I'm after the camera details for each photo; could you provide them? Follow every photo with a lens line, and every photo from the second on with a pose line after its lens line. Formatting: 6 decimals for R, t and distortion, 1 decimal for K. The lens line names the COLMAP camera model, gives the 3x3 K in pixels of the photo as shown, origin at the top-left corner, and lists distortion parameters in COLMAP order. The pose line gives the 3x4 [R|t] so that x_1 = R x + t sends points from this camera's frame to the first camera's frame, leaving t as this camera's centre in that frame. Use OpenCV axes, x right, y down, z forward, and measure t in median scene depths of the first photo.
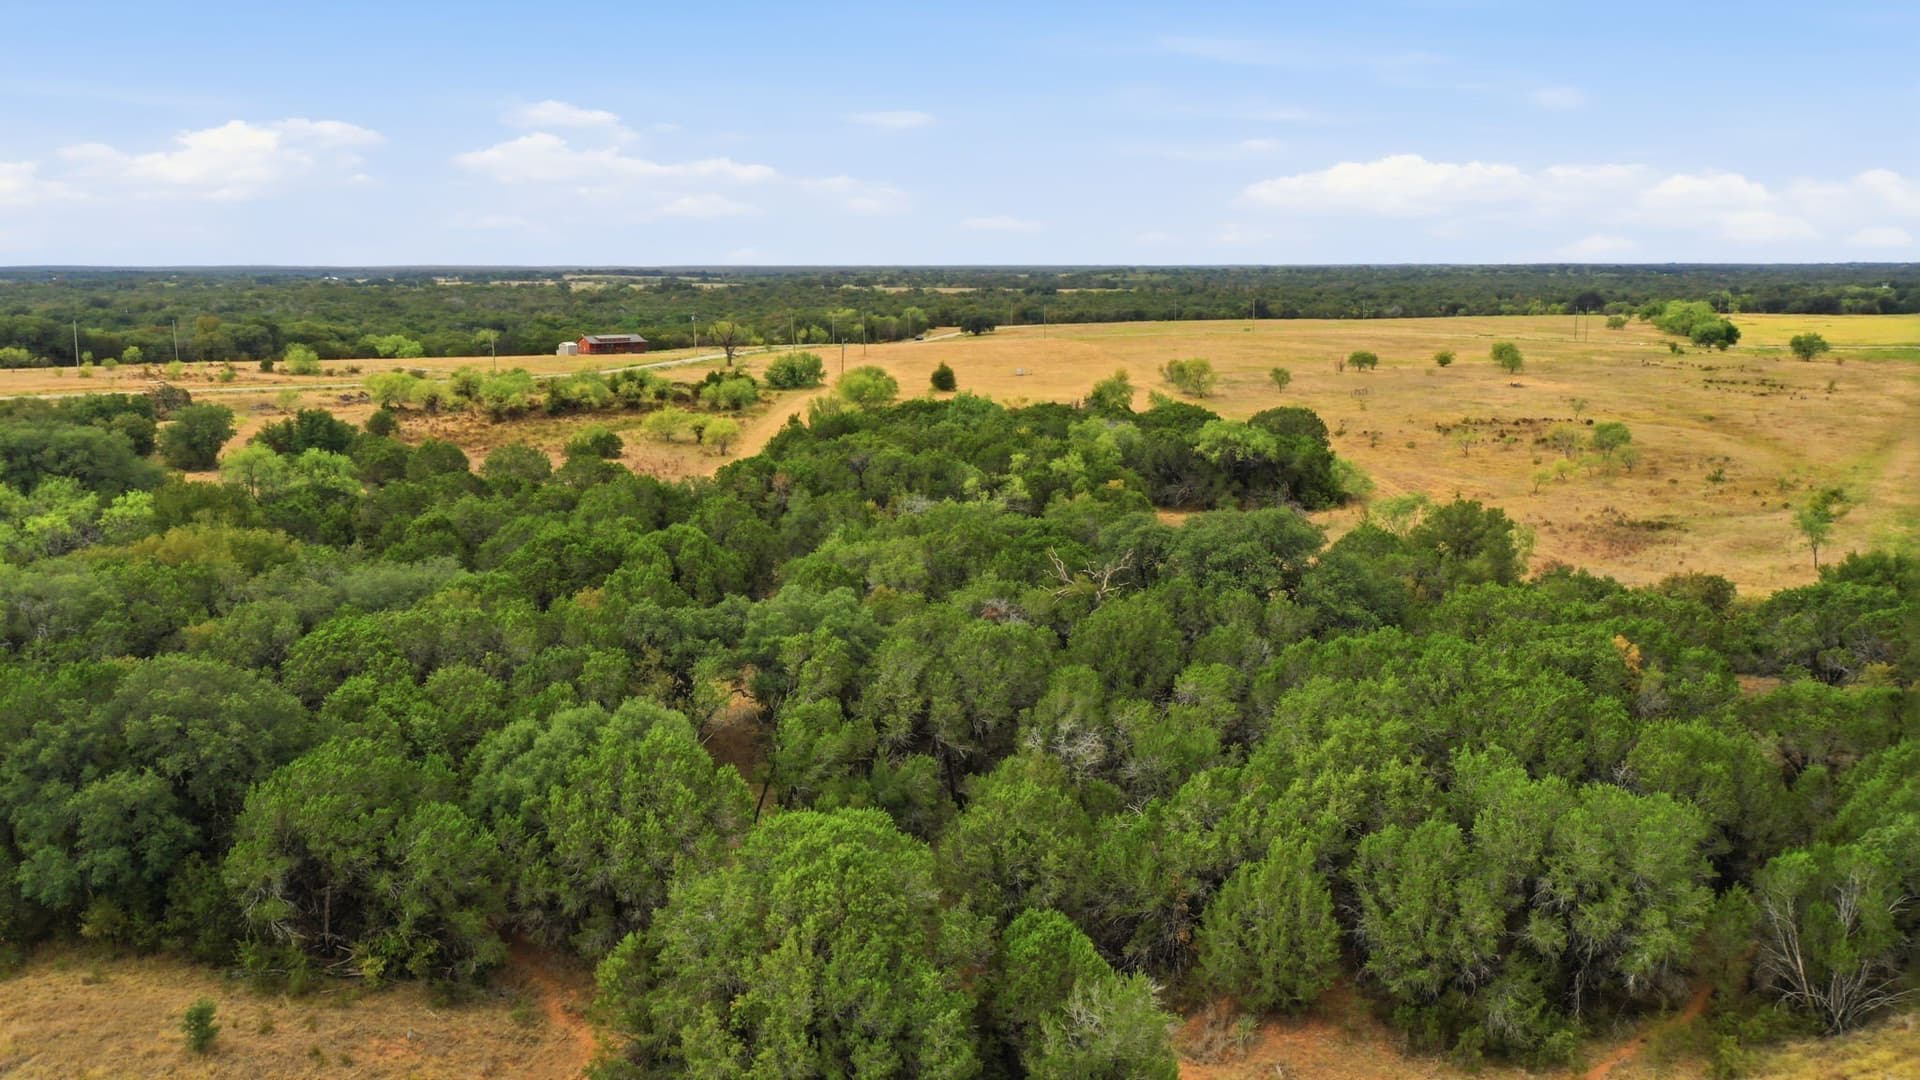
lens RADIAL K [[1499.3, 0, 955.3], [0, 1499.3, 528.6], [0, 0, 1]] dist [-0.005756, 0.001090]
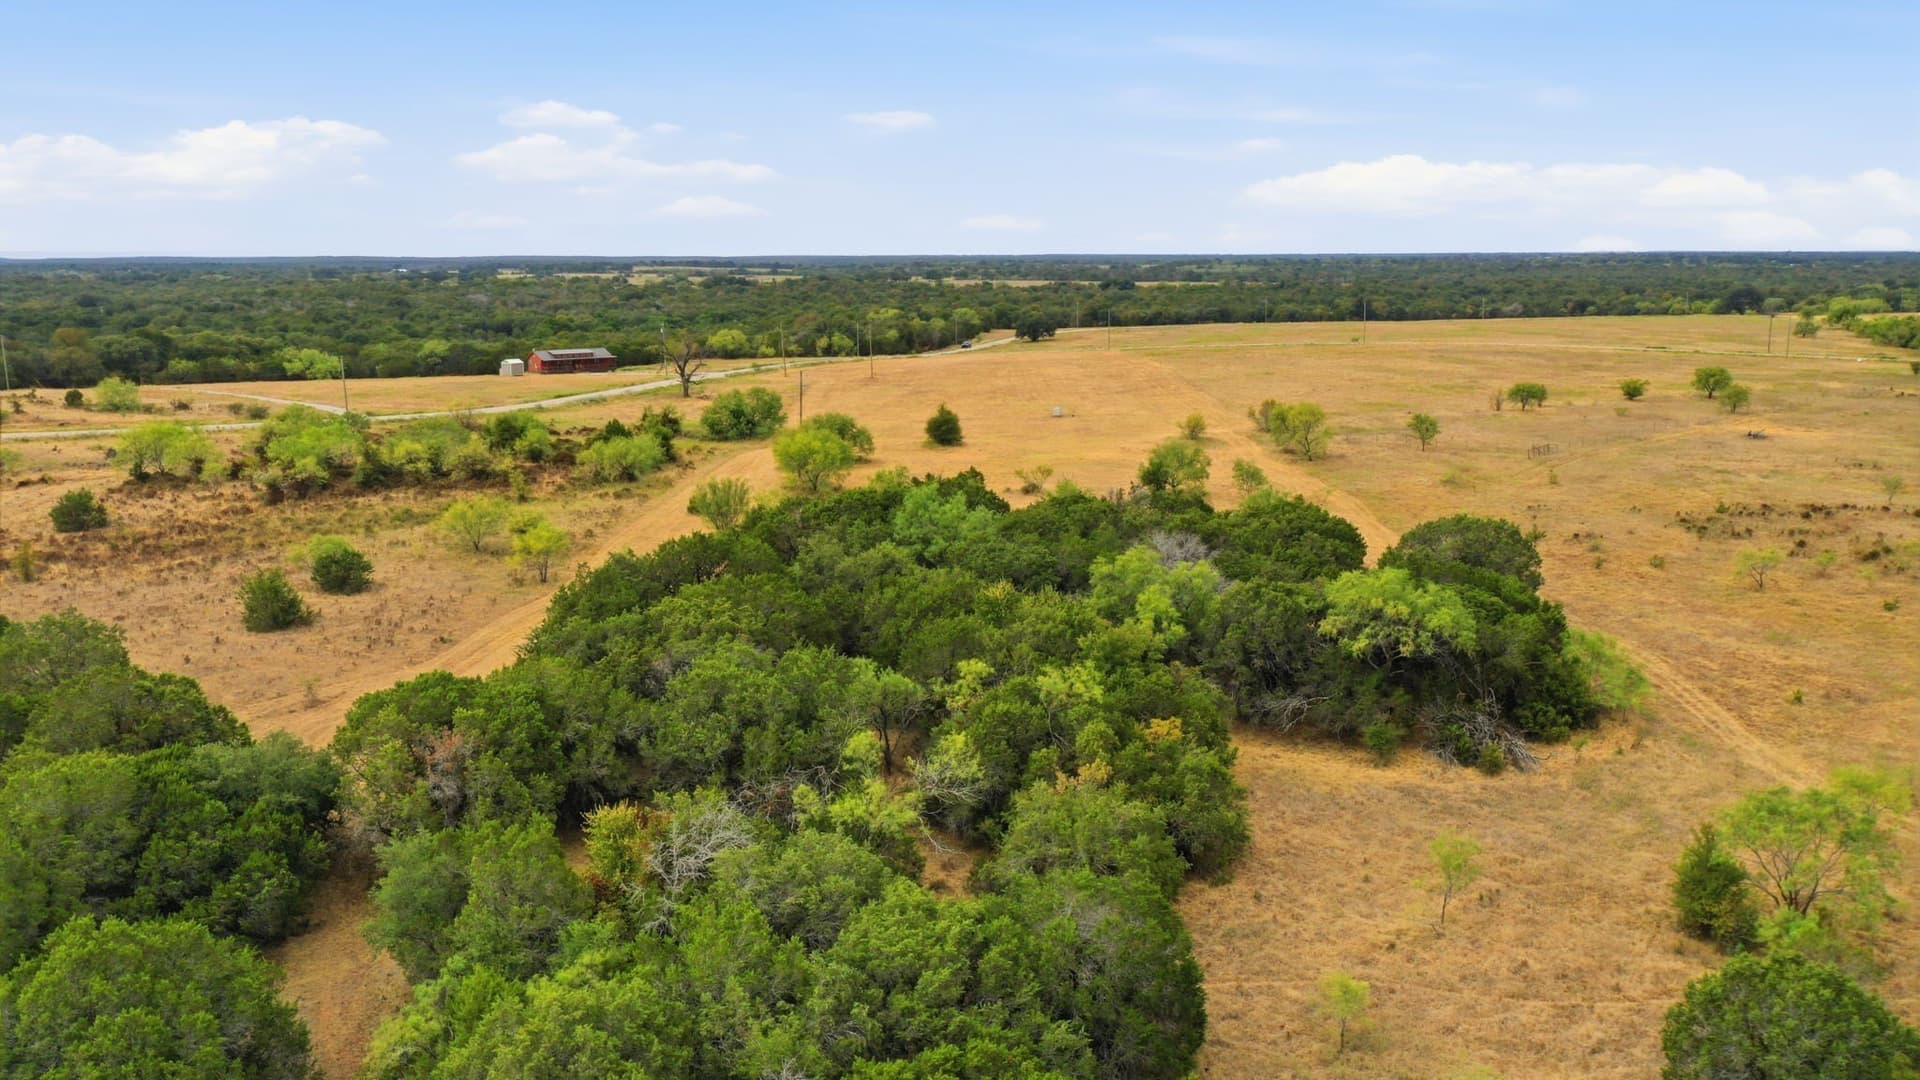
lens RADIAL K [[1499.3, 0, 957.0], [0, 1499.3, 535.4], [0, 0, 1]] dist [-0.005756, 0.001090]
pose [[0.998521, 0.008519, -0.053704, 0.038574], [-0.007920, 0.999904, 0.011343, -0.059540], [0.053796, -0.010901, 0.998492, 0.300506]]
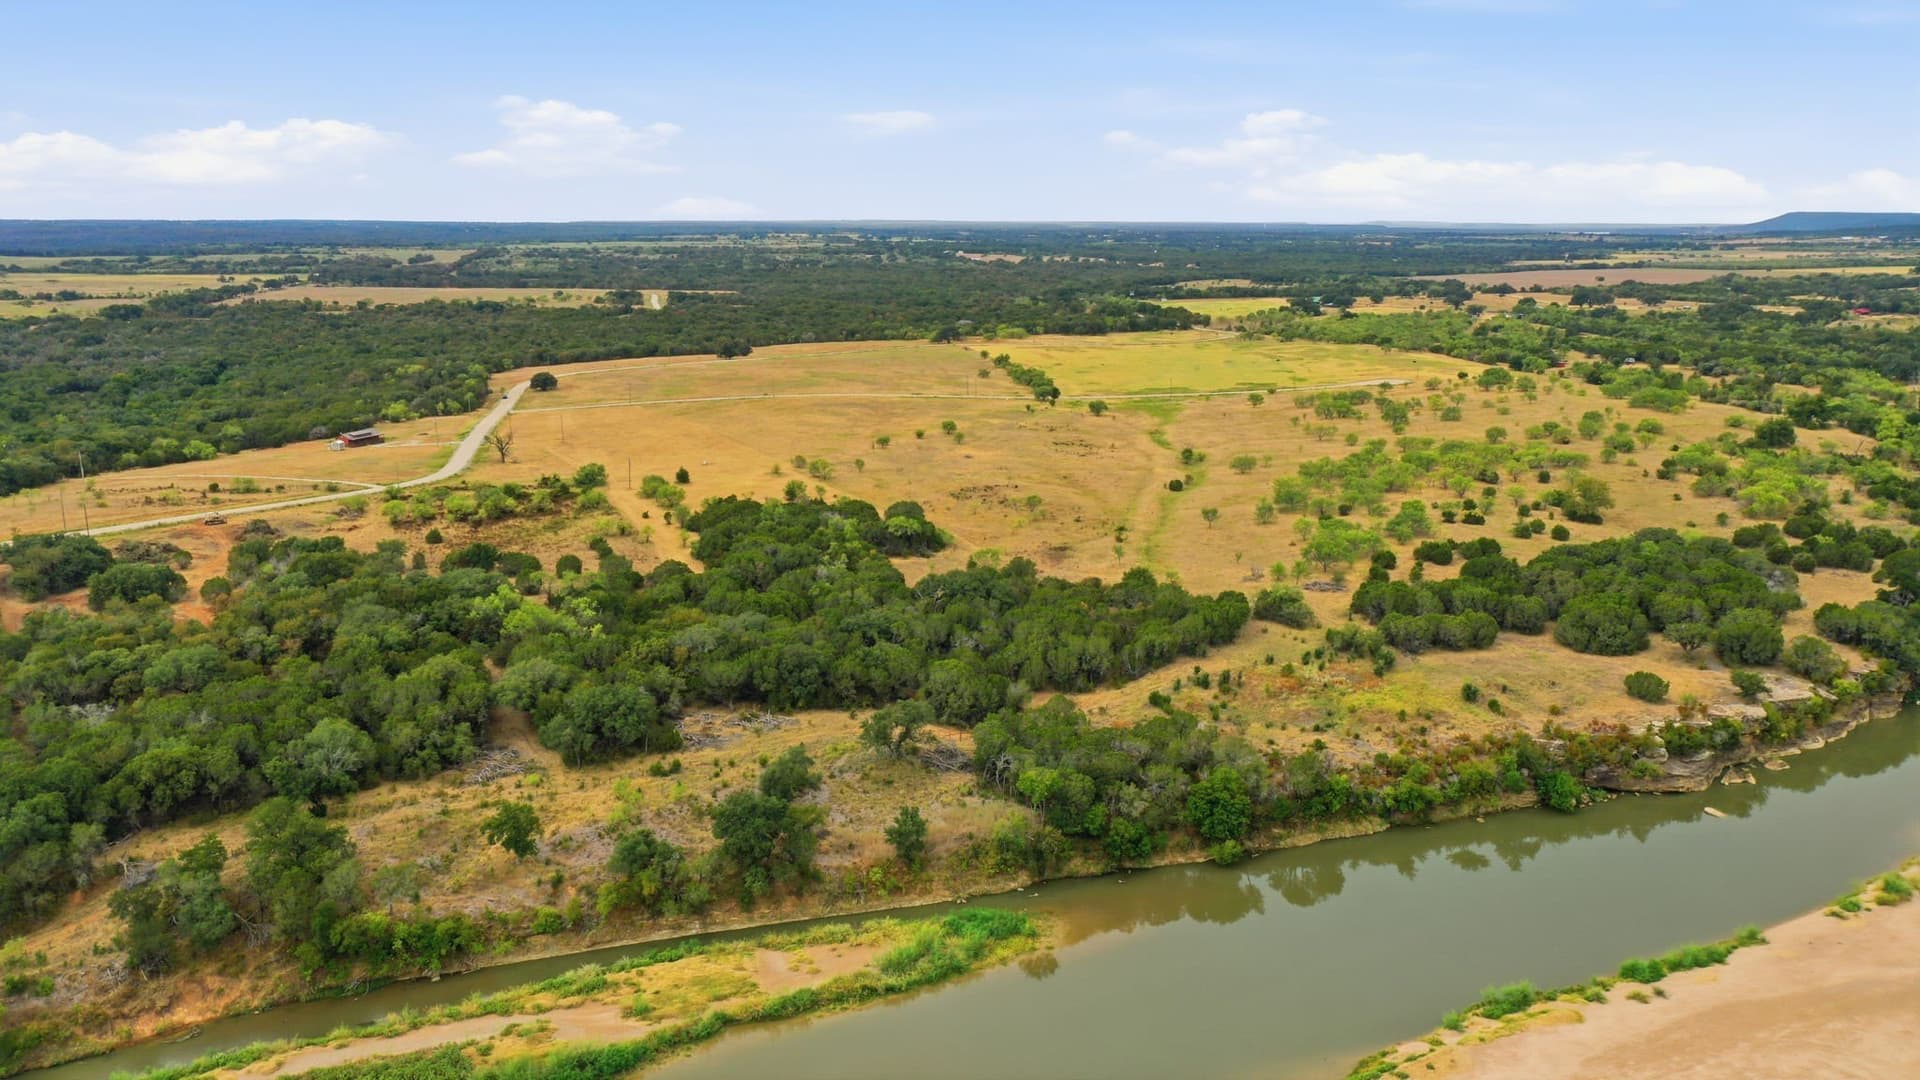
lens RADIAL K [[1499.3, 0, 964.3], [0, 1499.3, 532.1], [0, 0, 1]] dist [-0.005756, 0.001090]
pose [[0.903858, -0.077870, 0.420686, -0.479568], [0.062696, 0.996789, 0.049804, -0.105803], [-0.423213, -0.018640, 0.905838, -0.787715]]
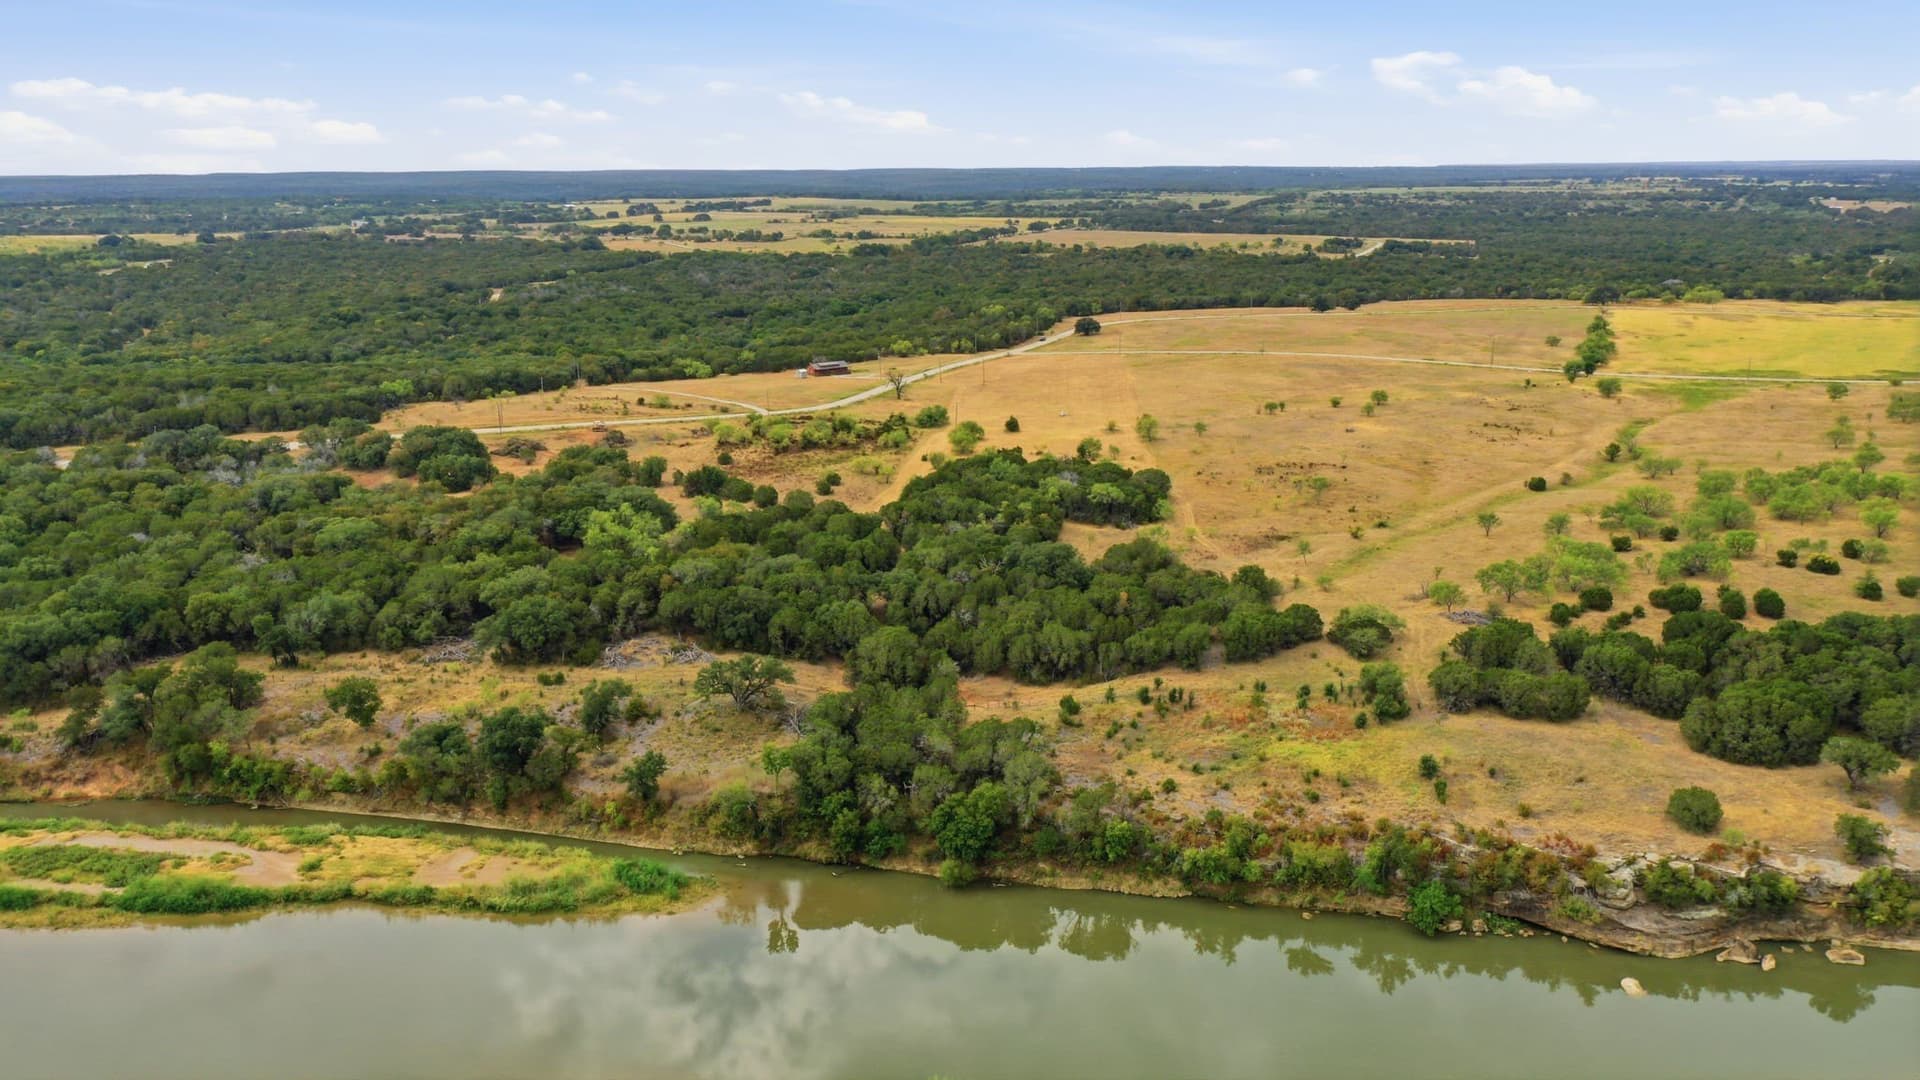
lens RADIAL K [[1499.3, 0, 962.0], [0, 1499.3, 551.1], [0, 0, 1]] dist [-0.005756, 0.001090]
pose [[0.992246, 0.031210, -0.120306, 0.161277], [-0.020981, 0.996128, 0.085372, -0.105618], [0.122505, -0.082186, 0.989059, -0.845318]]
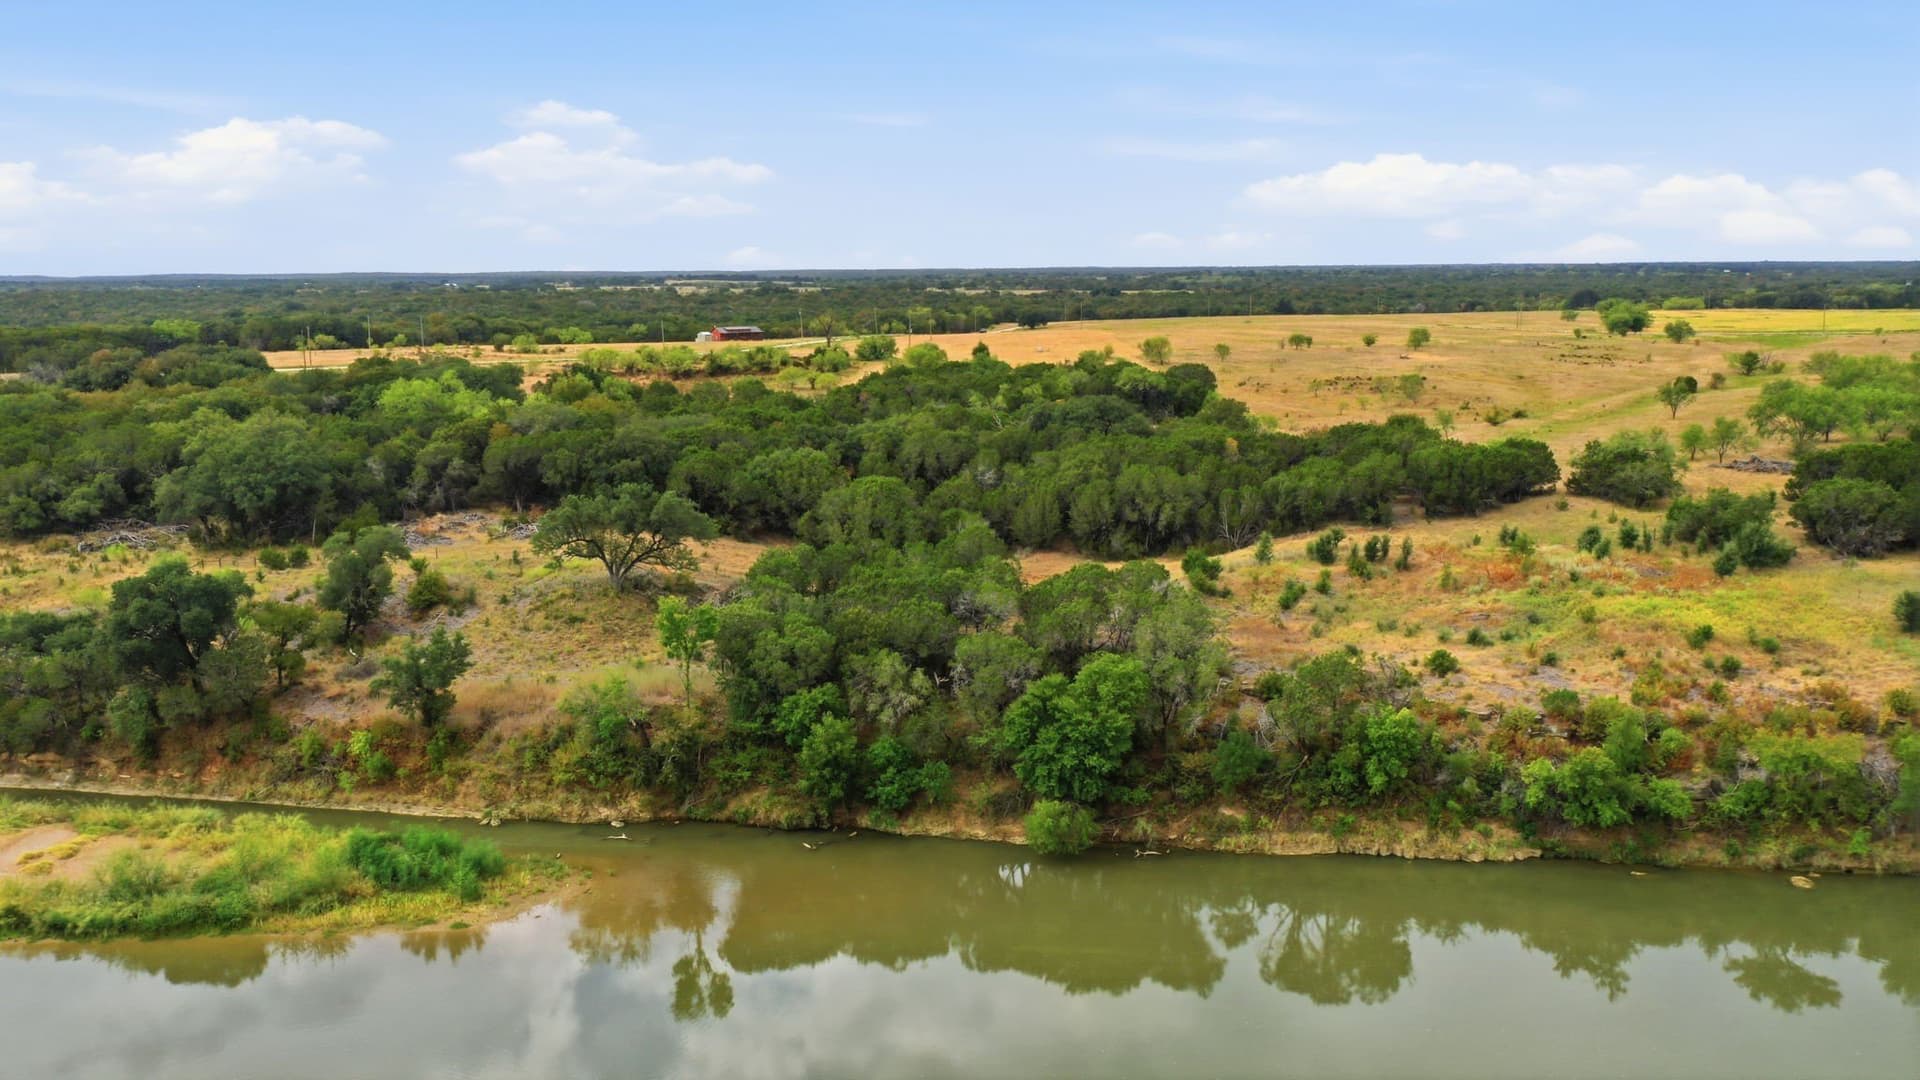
lens RADIAL K [[1499.3, 0, 960.1], [0, 1499.3, 539.4], [0, 0, 1]] dist [-0.005756, 0.001090]
pose [[0.998450, 0.003659, -0.055539, 0.053378], [-0.003374, 0.999981, 0.005227, 0.071029], [0.055557, -0.005031, 0.998443, -0.425030]]
